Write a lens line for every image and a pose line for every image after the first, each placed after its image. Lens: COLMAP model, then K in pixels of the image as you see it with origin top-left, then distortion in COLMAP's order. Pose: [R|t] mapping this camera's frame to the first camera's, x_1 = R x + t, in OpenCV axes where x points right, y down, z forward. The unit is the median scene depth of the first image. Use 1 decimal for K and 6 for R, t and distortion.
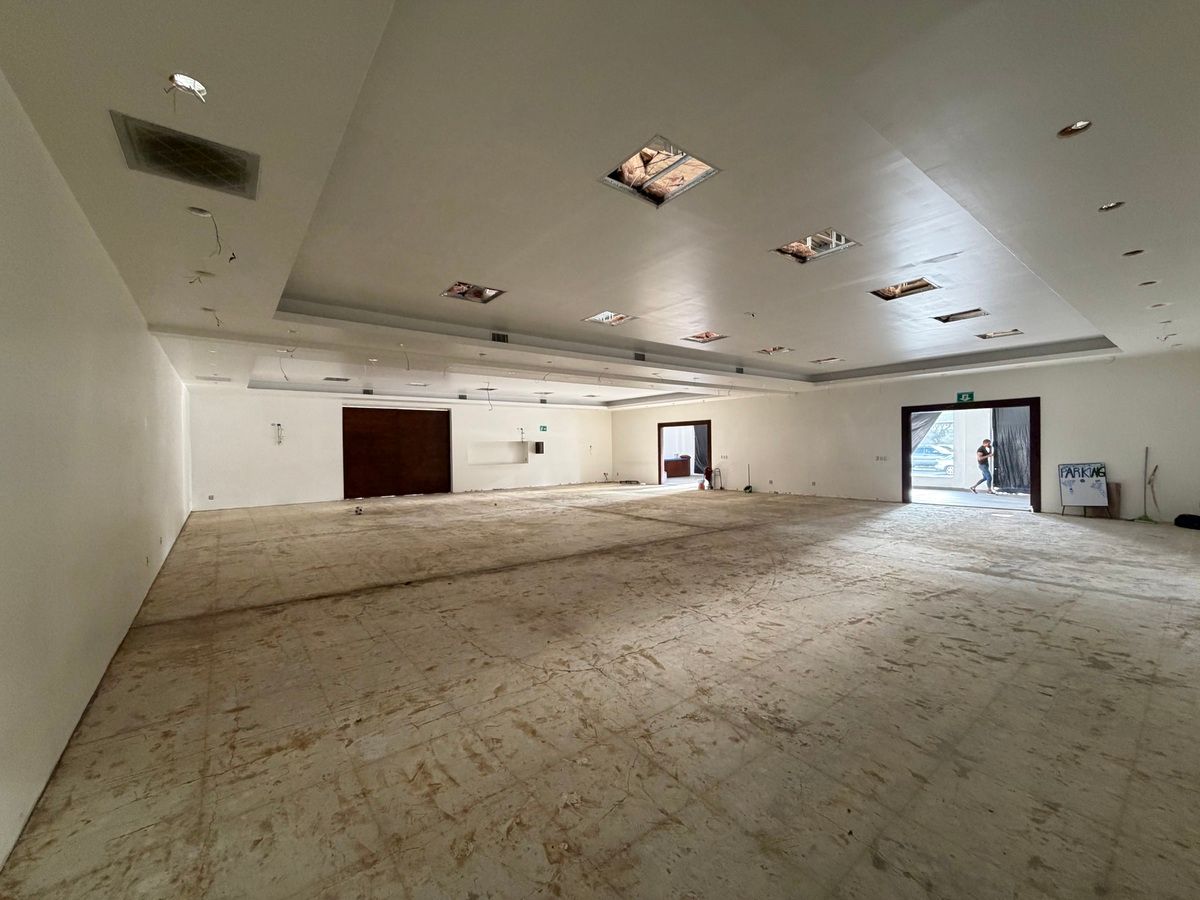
lens RADIAL K [[479.8, 0, 600.2], [0, 479.8, 449.6], [0, 0, 1]] dist [-0.000900, 0.000859]
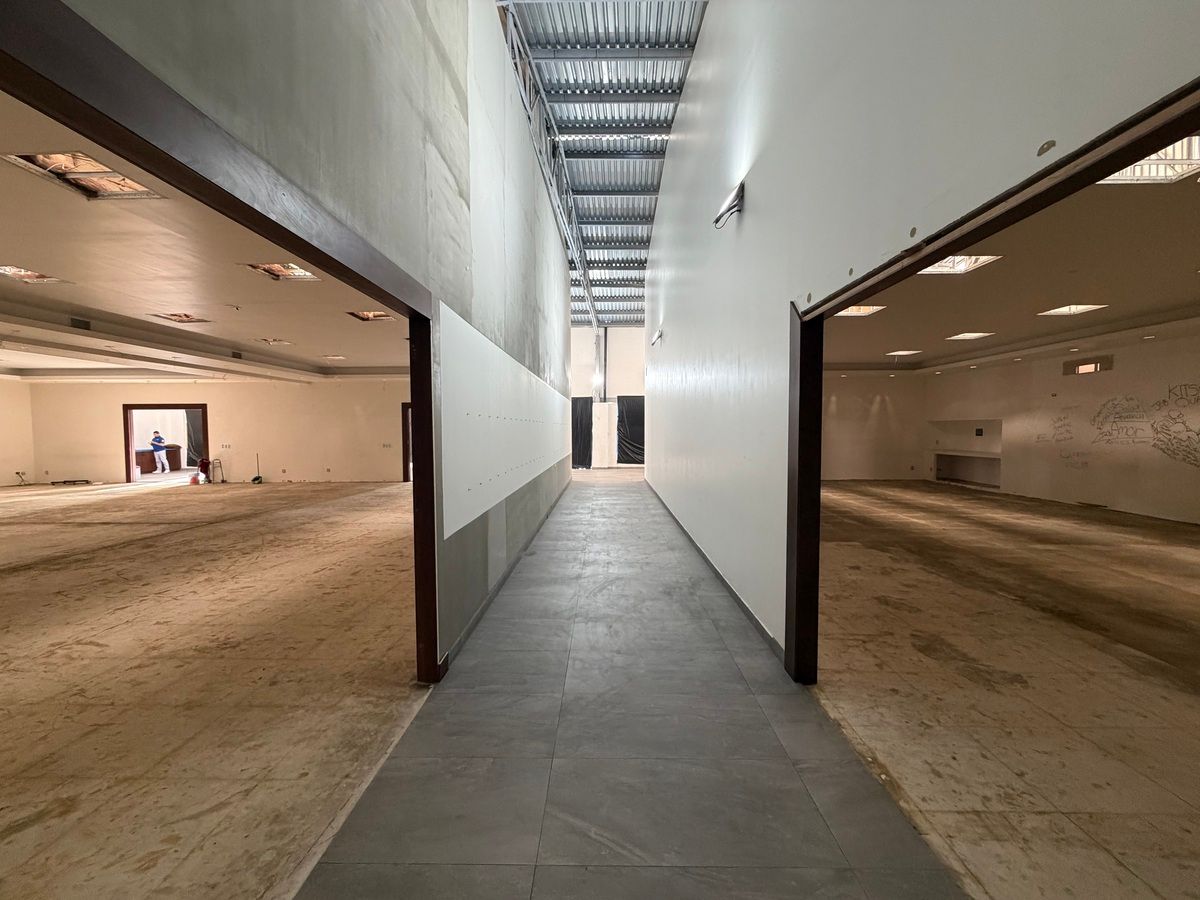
lens RADIAL K [[479.8, 0, 595.2], [0, 479.8, 448.4], [0, 0, 1]] dist [-0.000900, 0.000859]
pose [[0.632268, -0.019735, 0.774499, -0.000011], [0.001302, 0.999701, 0.024411, -0.003761], [-0.774749, -0.014426, 0.632104, -0.274929]]
